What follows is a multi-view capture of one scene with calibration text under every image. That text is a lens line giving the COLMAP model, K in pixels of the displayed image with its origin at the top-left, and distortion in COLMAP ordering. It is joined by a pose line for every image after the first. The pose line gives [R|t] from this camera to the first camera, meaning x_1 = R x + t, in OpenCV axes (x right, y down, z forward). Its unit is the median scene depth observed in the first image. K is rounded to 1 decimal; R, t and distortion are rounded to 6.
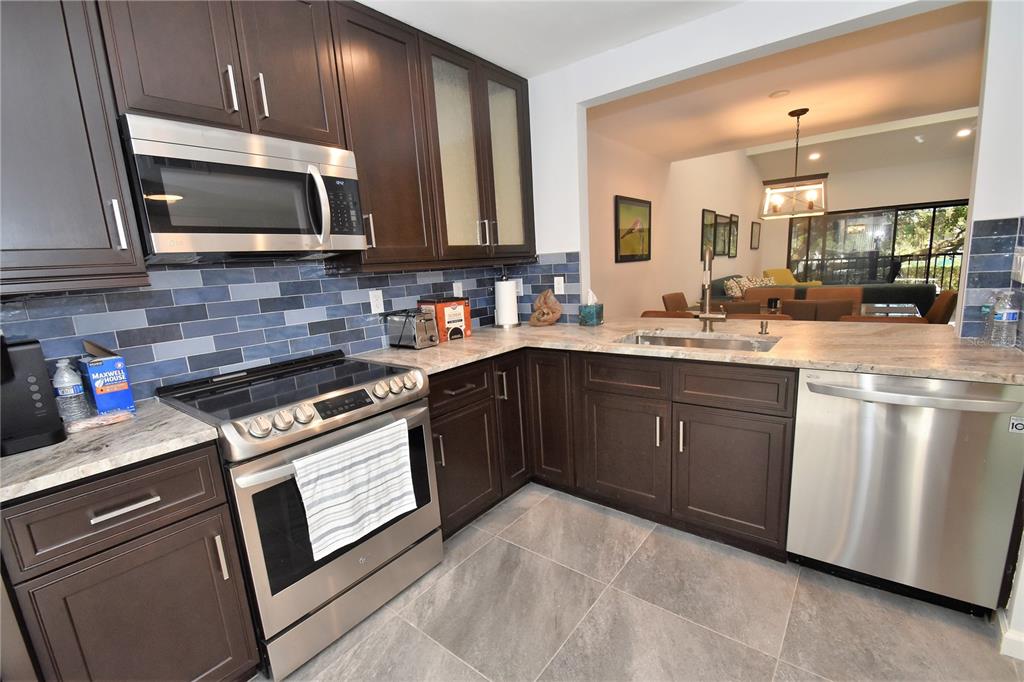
lens RADIAL K [[444.6, 0, 506.4], [0, 444.6, 349.4], [0, 0, 1]] dist [-0.008482, -0.004933]
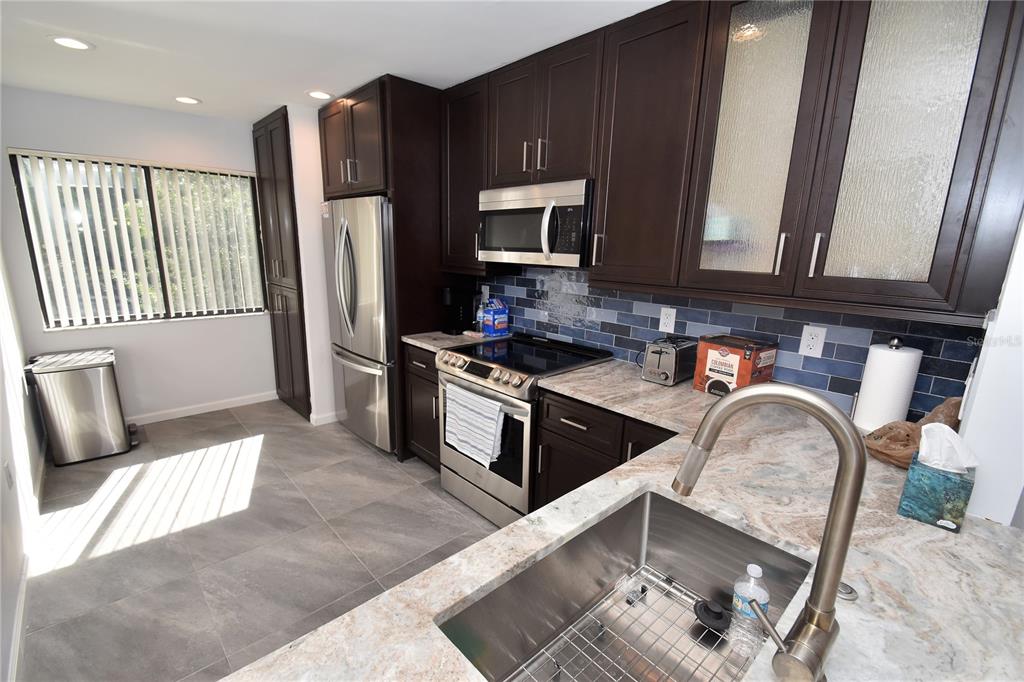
lens RADIAL K [[444.6, 0, 510.1], [0, 444.6, 348.1], [0, 0, 1]] dist [-0.008482, -0.004933]
pose [[-0.144674, 0.278416, -0.949502, 0.838880], [-0.198688, 0.931878, 0.303522, -0.345982], [0.969326, 0.232567, -0.079501, 0.987667]]
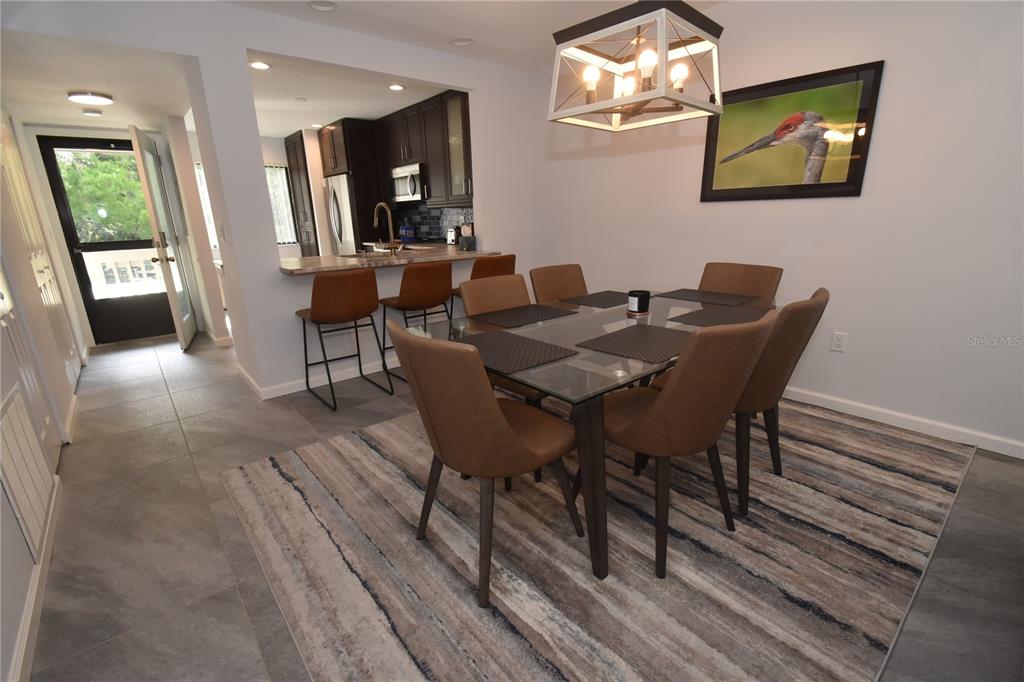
lens RADIAL K [[444.6, 0, 512.0], [0, 444.6, 341.1], [0, 0, 1]] dist [-0.008482, -0.004933]
pose [[-0.190911, 0.331090, -0.924085, 2.413721], [-0.144317, 0.921703, 0.360051, -0.494415], [0.970941, 0.202099, -0.128181, 2.104445]]
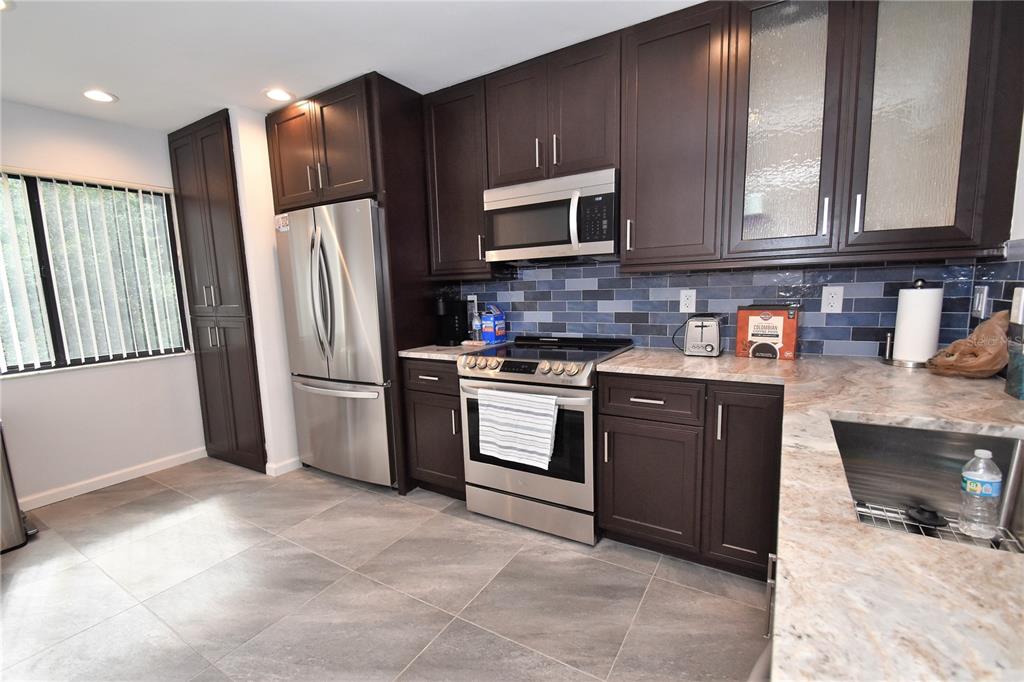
lens RADIAL K [[444.6, 0, 505.6], [0, 444.6, 348.2], [0, 0, 1]] dist [-0.008482, -0.004933]
pose [[0.124315, 0.191088, -0.973669, 0.818674], [-0.158995, 0.972437, 0.170547, -0.140695], [0.979421, 0.133607, 0.151271, 0.602325]]
